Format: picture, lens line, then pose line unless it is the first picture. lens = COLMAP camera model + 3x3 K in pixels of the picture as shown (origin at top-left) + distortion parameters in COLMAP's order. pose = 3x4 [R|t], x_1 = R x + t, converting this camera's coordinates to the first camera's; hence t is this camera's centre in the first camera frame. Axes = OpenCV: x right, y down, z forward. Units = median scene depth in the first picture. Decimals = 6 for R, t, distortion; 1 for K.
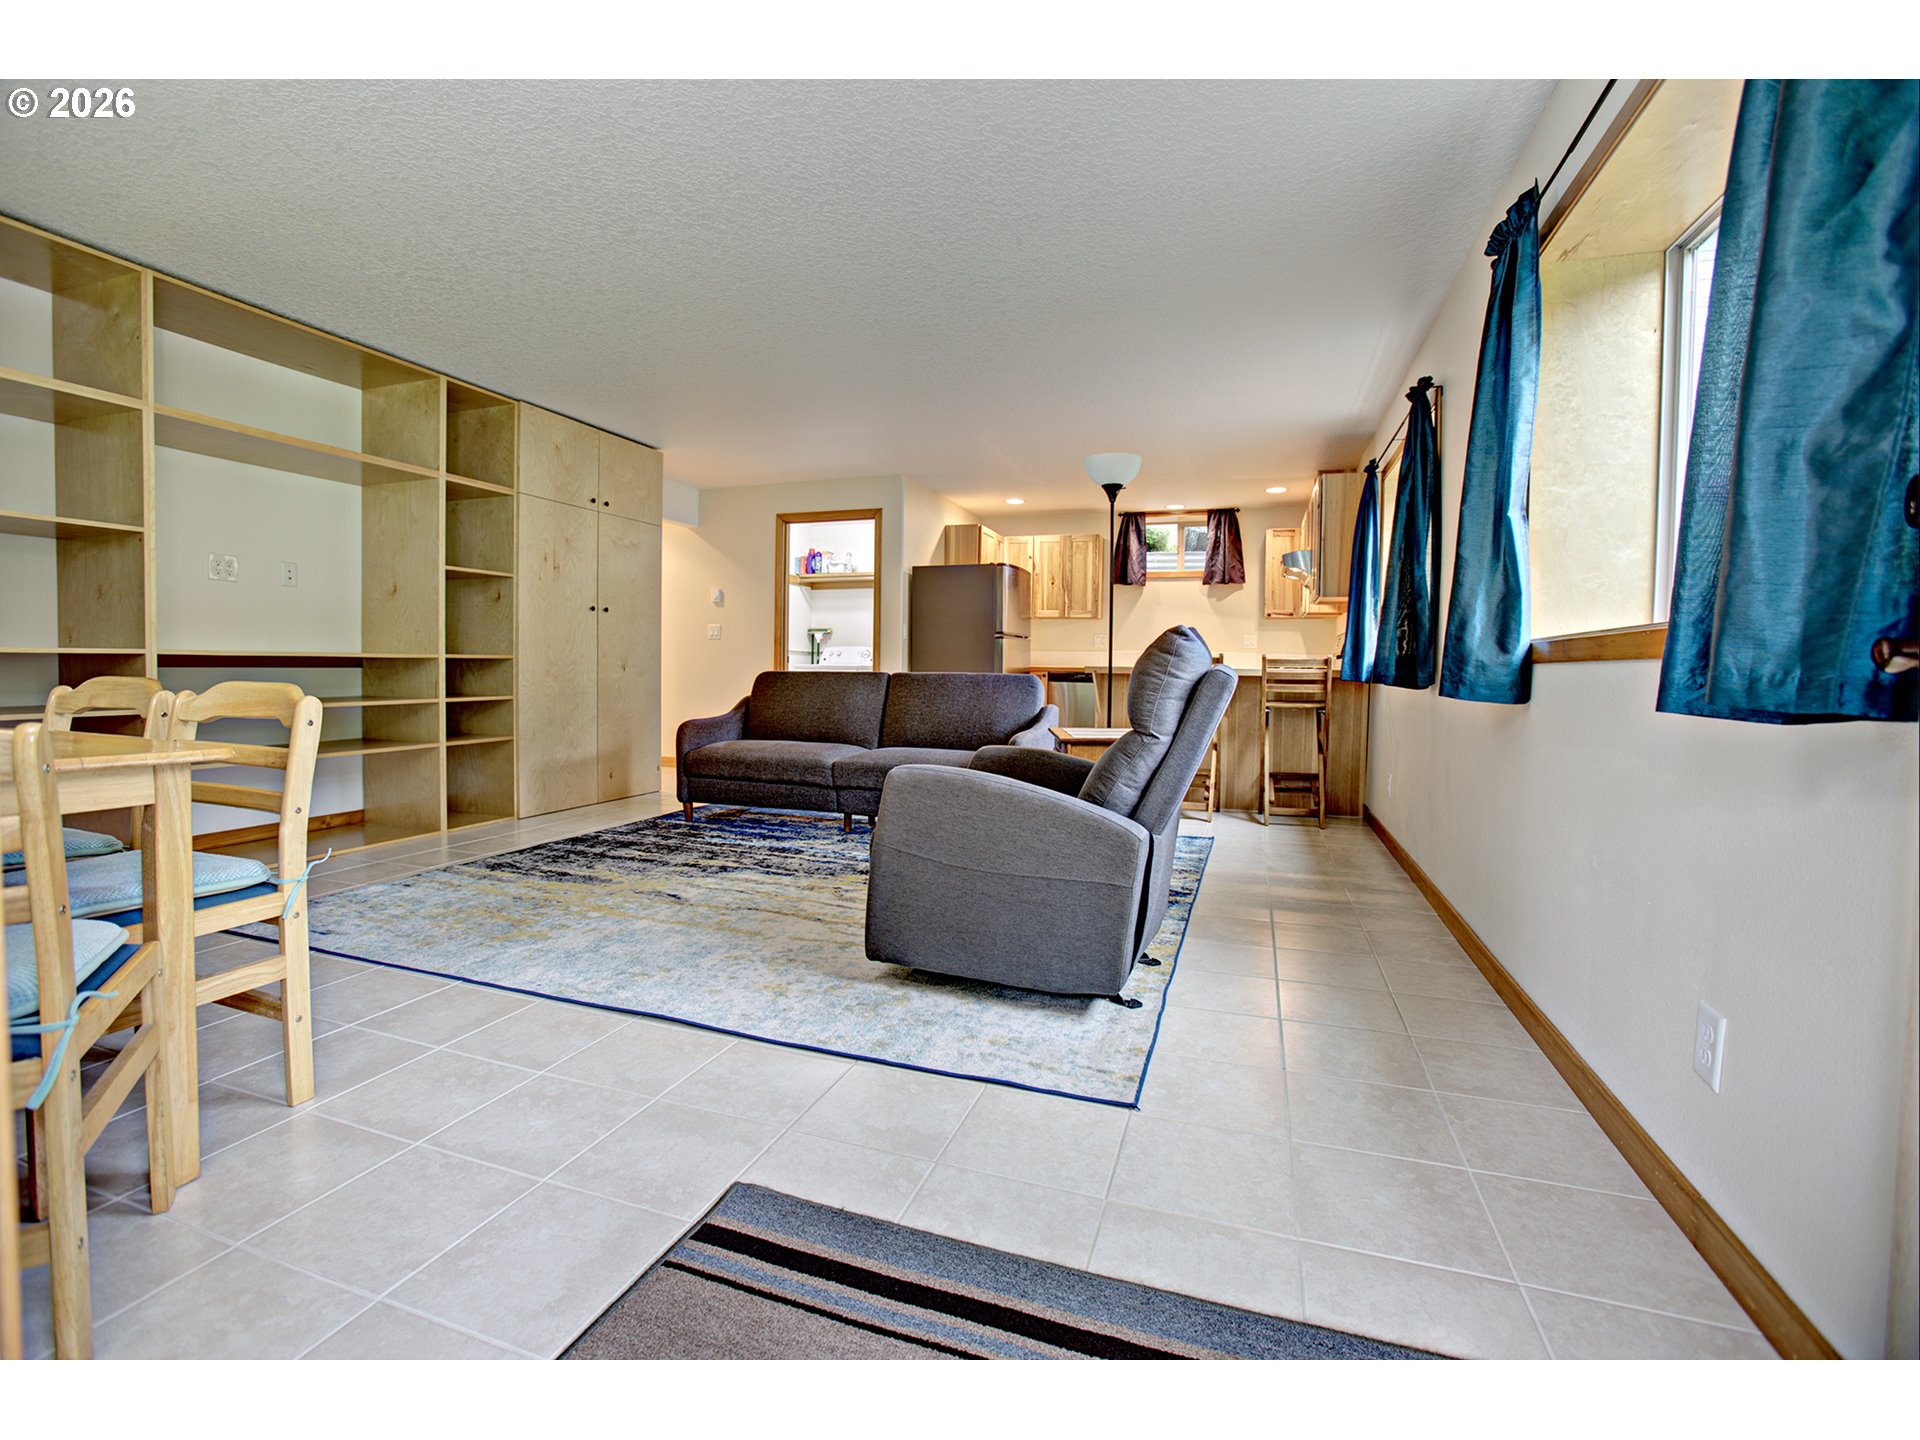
lens RADIAL K [[866.5, 0, 945.0], [0, 866.5, 703.8], [0, 0, 1]] dist [-0.070385, 0.027413]
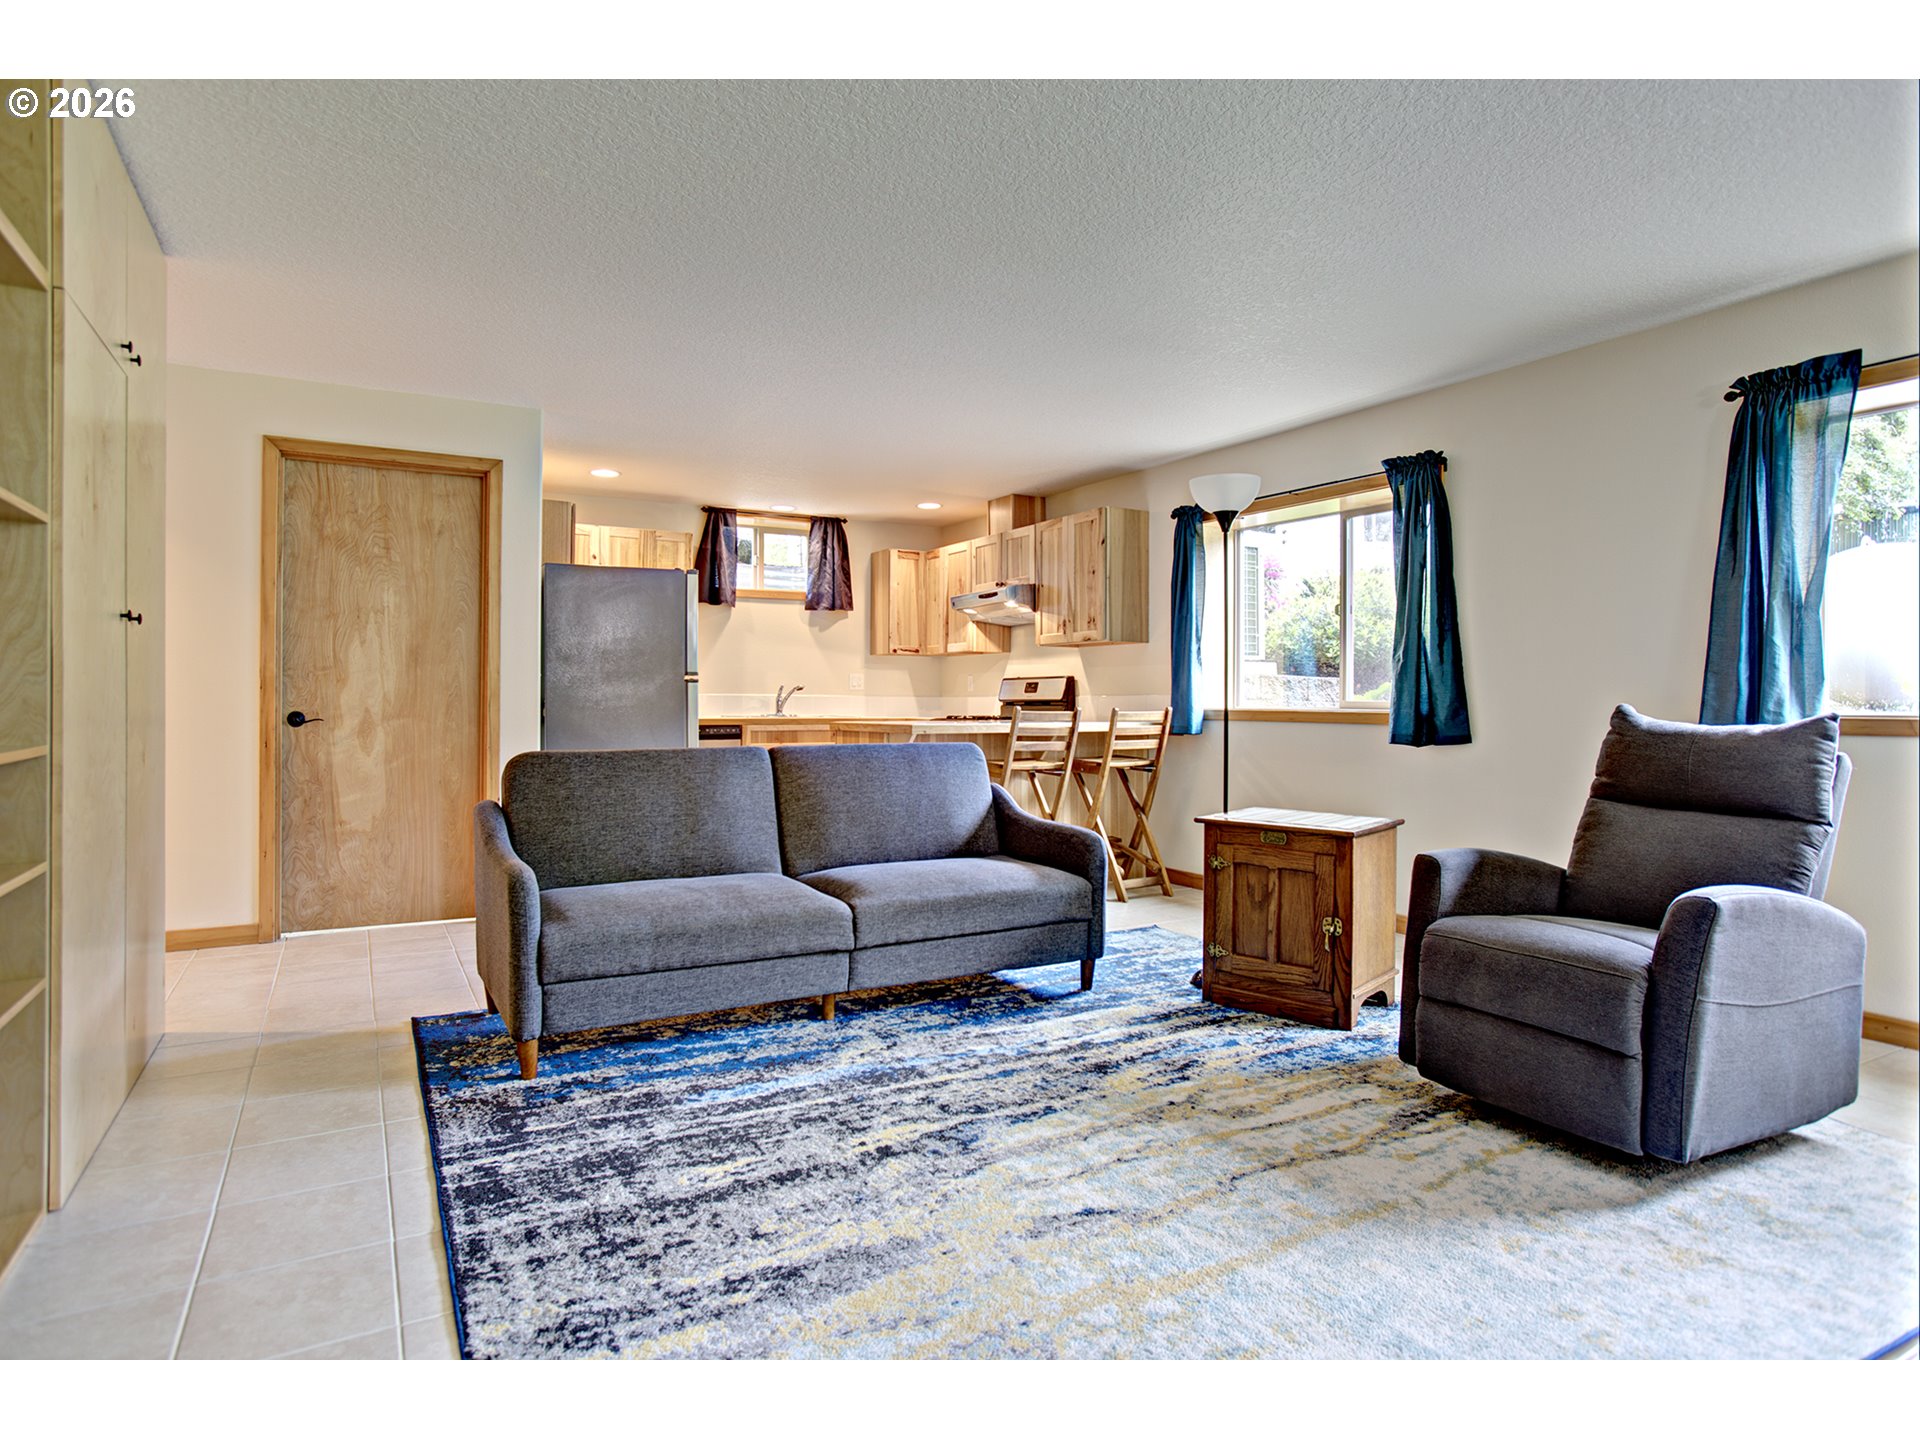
lens RADIAL K [[1050.9, 0, 953.0], [0, 1050.9, 719.8], [0, 0, 1]] dist [-0.097456, 0.057066]
pose [[0.662666, -0.023948, 0.748532, -0.341779], [0.036552, 0.999332, -0.000387, -0.031871], [-0.748022, 0.027616, 0.663099, 0.263649]]
